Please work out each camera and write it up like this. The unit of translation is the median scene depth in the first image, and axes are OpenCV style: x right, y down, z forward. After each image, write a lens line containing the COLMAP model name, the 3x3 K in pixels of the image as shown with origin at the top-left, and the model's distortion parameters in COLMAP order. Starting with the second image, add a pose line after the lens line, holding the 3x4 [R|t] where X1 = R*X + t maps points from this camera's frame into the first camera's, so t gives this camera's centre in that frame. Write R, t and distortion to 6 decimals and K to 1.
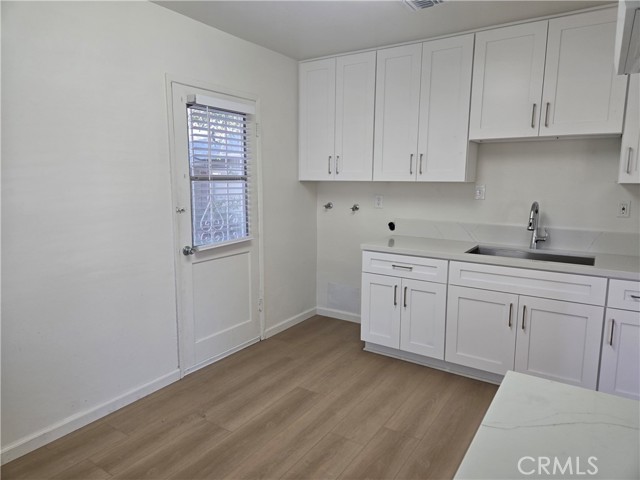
lens RADIAL K [[423.5, 0, 324.0], [0, 423.5, 237.8], [0, 0, 1]] dist [0.063198, -0.043983]
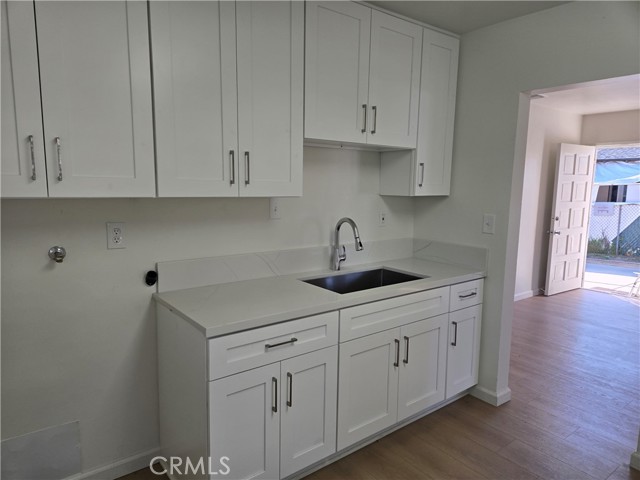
lens RADIAL K [[423.5, 0, 318.8], [0, 423.5, 239.5], [0, 0, 1]] dist [0.063198, -0.043983]
pose [[0.332343, -0.124919, 0.934850, -0.317015], [0.118647, 0.988853, 0.089956, -0.114914], [-0.935666, 0.081020, 0.343459, 0.700611]]
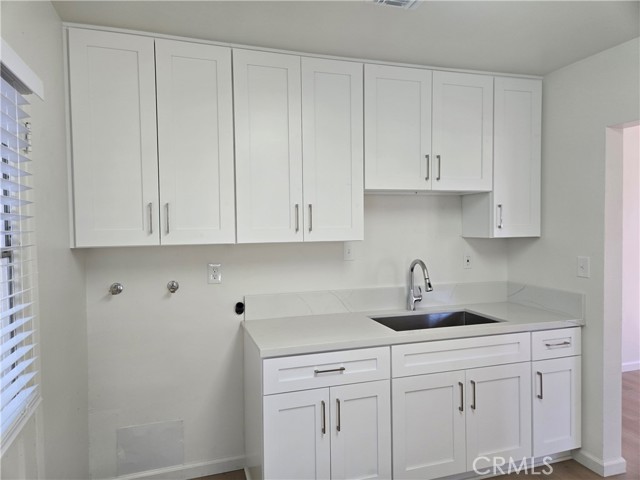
lens RADIAL K [[423.5, 0, 317.9], [0, 423.5, 237.2], [0, 0, 1]] dist [0.063198, -0.043983]
pose [[0.634034, -0.035124, 0.772507, -0.321185], [0.123990, 0.990661, -0.056722, -0.098179], [-0.763300, 0.131747, 0.632468, 0.536214]]
